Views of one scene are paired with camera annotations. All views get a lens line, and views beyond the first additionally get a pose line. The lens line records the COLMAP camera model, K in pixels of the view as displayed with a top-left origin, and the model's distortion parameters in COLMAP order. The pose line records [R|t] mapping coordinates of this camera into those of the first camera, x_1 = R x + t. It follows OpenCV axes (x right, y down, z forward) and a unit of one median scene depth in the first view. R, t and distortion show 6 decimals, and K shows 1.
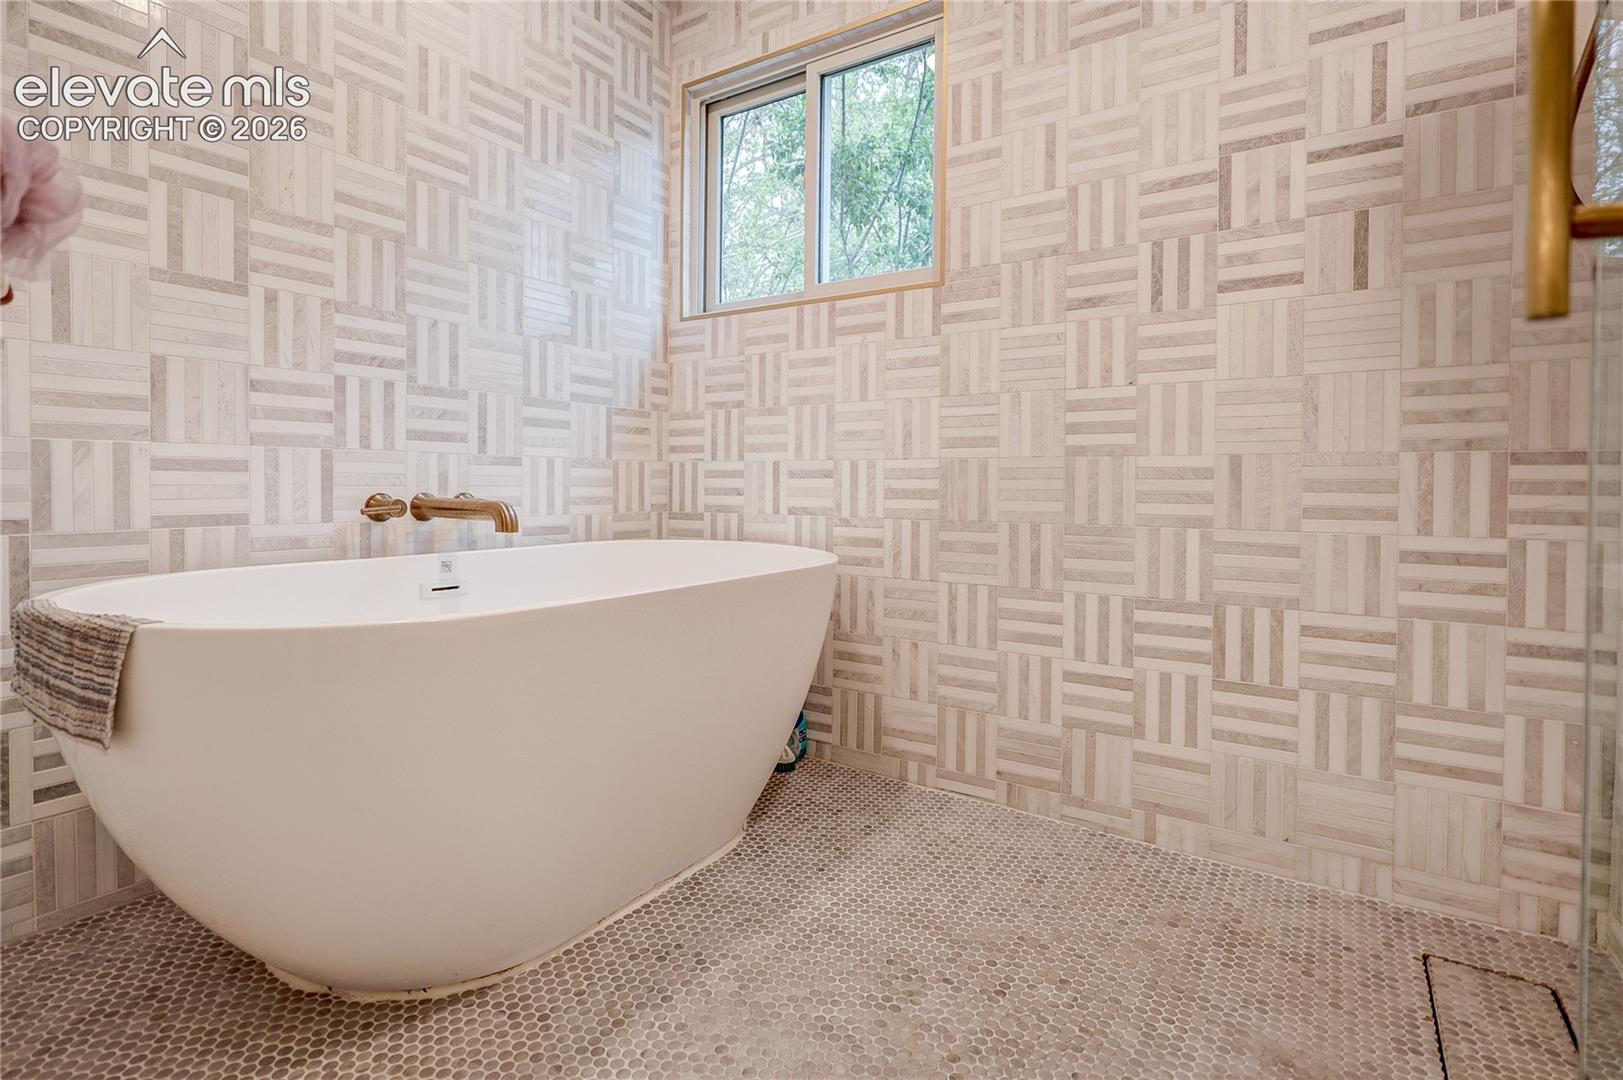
lens RADIAL K [[771.9, 0, 821.6], [0, 771.9, 497.1], [0, 0, 1]] dist [-0.001576, -0.000885]
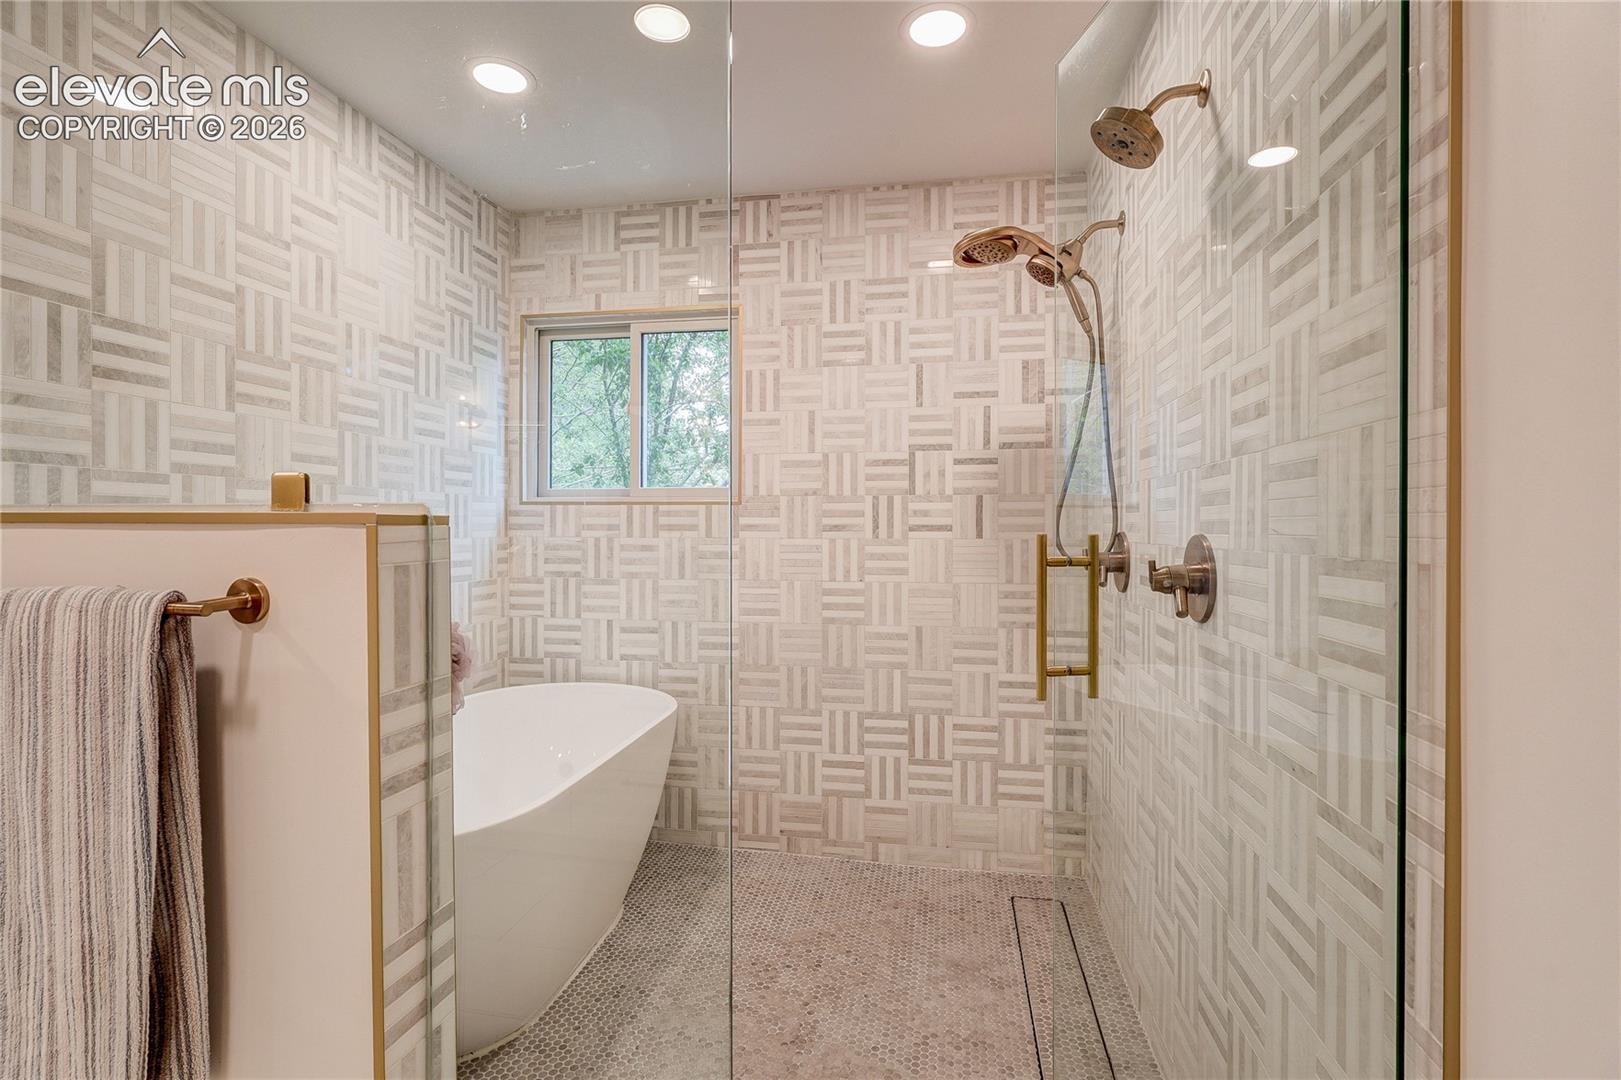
lens RADIAL K [[734.8, 0, 810.6], [0, 734.8, 534.8], [0, 0, 1]] dist [-0.000511, 0.000398]
pose [[0.919527, -0.005525, 0.392989, -0.301313], [0.008901, 0.999937, -0.006770, -0.229663], [-0.392927, 0.009723, 0.919518, -0.378945]]
